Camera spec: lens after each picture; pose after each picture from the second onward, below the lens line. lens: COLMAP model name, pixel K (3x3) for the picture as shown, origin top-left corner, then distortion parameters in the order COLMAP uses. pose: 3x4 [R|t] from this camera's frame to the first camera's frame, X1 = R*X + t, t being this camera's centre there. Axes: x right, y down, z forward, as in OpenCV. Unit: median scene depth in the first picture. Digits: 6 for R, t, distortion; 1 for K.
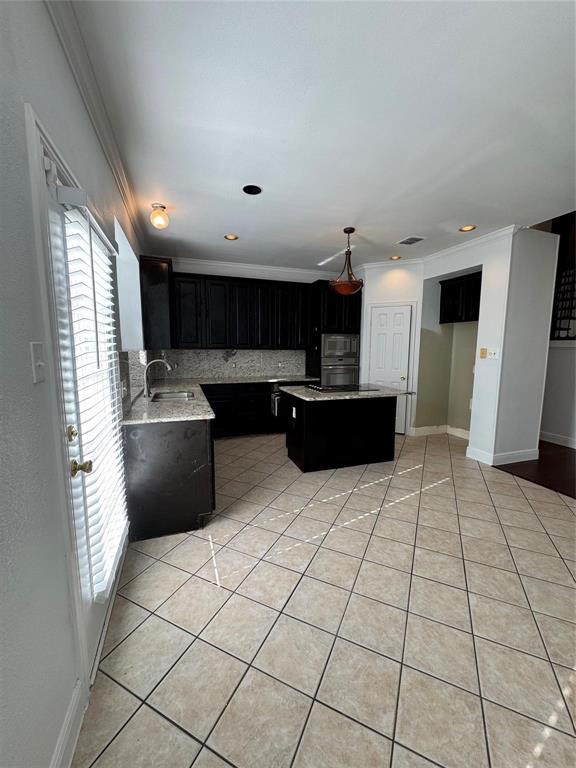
lens RADIAL K [[307.7, 0, 288.7], [0, 307.7, 381.5], [0, 0, 1]] dist [0.001751, 0.000089]
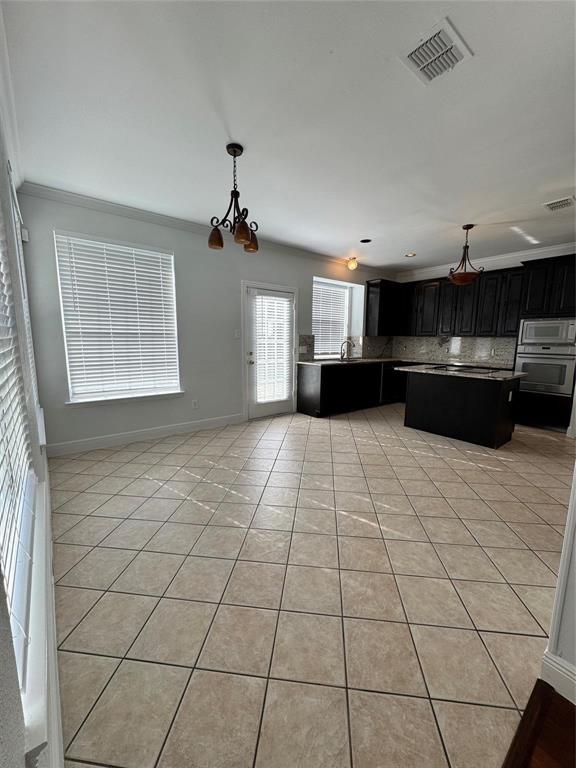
lens RADIAL K [[307.7, 0, 292.9], [0, 307.7, 384.2], [0, 0, 1]] dist [0.001751, 0.000089]
pose [[0.332330, 0.137003, -0.933160, 1.100710], [-0.109990, 0.988272, 0.105924, 0.023961], [0.936728, 0.067436, 0.343502, 0.059233]]
